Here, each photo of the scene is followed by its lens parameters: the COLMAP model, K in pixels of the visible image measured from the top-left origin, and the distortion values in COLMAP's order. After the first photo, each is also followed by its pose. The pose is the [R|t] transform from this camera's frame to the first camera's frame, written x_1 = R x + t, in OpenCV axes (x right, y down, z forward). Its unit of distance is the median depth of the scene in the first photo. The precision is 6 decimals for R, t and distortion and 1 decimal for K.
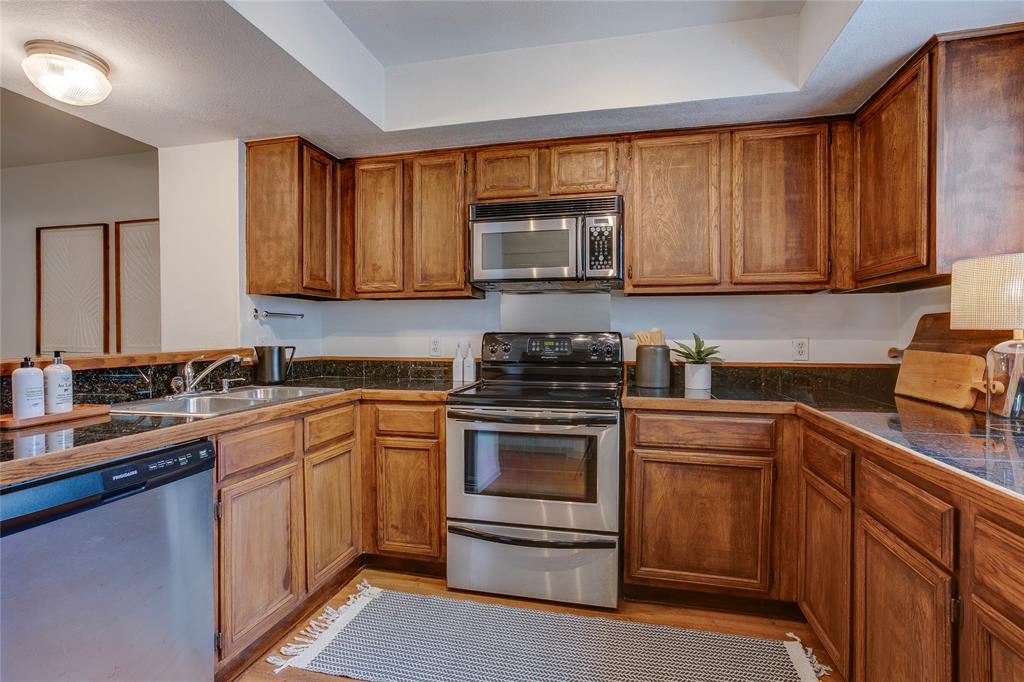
lens RADIAL K [[527.5, 0, 501.7], [0, 527.5, 341.7], [0, 0, 1]] dist [-0.054445, 0.044320]
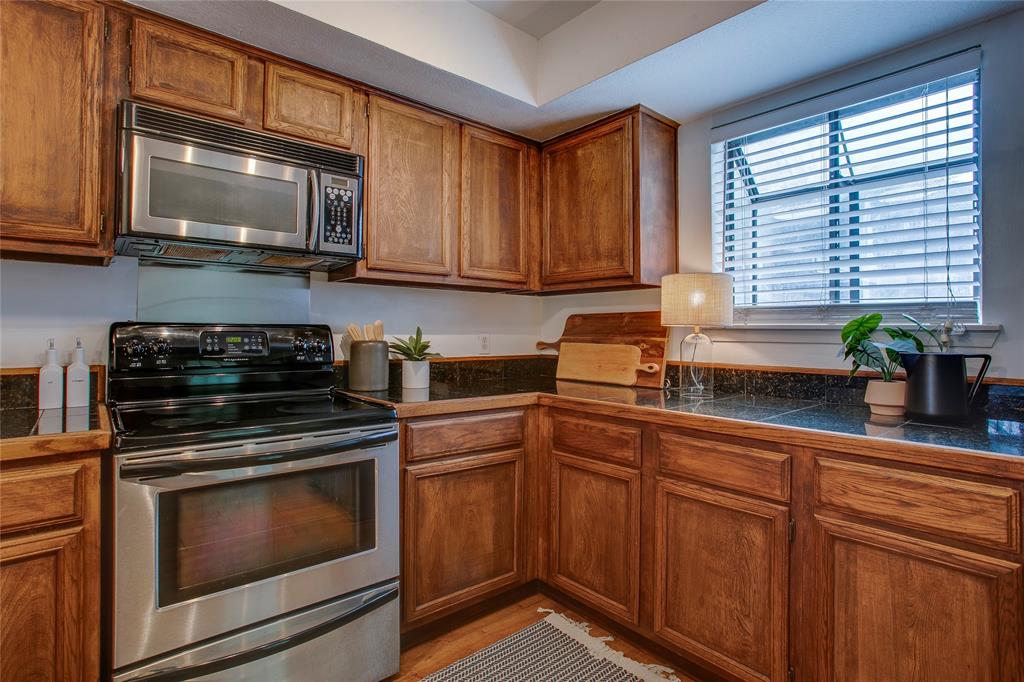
lens RADIAL K [[511.0, 0, 513.0], [0, 511.0, 326.4], [0, 0, 1]] dist [-0.069333, 0.039792]
pose [[0.582232, 0.014365, 0.812896, -0.282739], [0.006276, 0.999735, -0.022162, 0.003417], [-0.812999, 0.018005, 0.581987, 0.379542]]
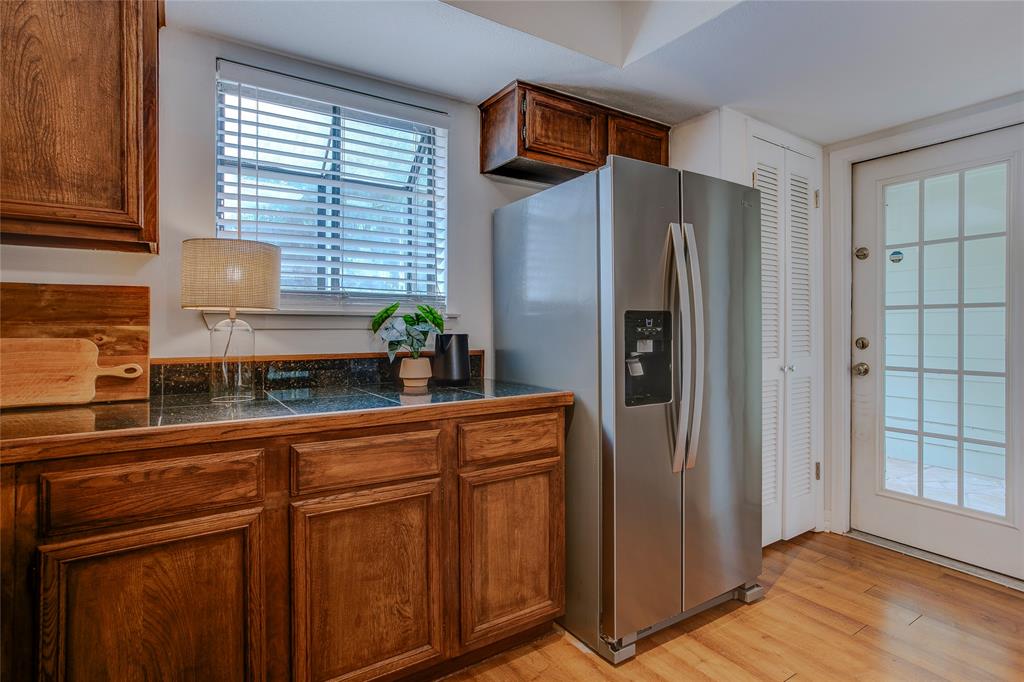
lens RADIAL K [[527.8, 0, 516.1], [0, 527.8, 323.8], [0, 0, 1]] dist [0.001567, 0.001061]
pose [[-0.731666, -0.000897, 0.681662, -0.148211], [0.008362, 0.999912, 0.010292, 0.000596], [-0.681612, 0.013230, -0.731595, 0.903761]]
